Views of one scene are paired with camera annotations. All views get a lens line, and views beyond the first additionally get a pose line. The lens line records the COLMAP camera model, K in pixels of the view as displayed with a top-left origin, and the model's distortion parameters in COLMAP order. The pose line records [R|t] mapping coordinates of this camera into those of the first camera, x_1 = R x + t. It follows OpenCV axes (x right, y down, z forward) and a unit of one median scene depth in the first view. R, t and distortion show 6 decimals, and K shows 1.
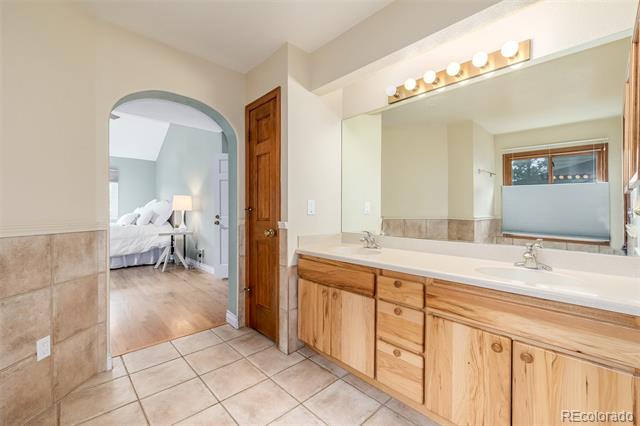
lens RADIAL K [[273.0, 0, 319.3], [0, 273.0, 210.9], [0, 0, 1]] dist [0.005567, -0.001473]
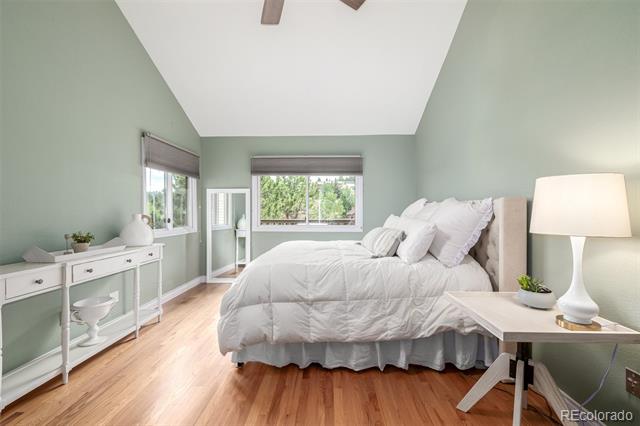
lens RADIAL K [[273.0, 0, 320.0], [0, 273.0, 212.3], [0, 0, 1]] dist [0.005567, -0.001473]
pose [[0.712314, 0.004945, -0.701844, -0.477948], [-0.003991, 0.999988, 0.002994, -0.022262], [0.701850, 0.000668, 0.712324, 0.635923]]
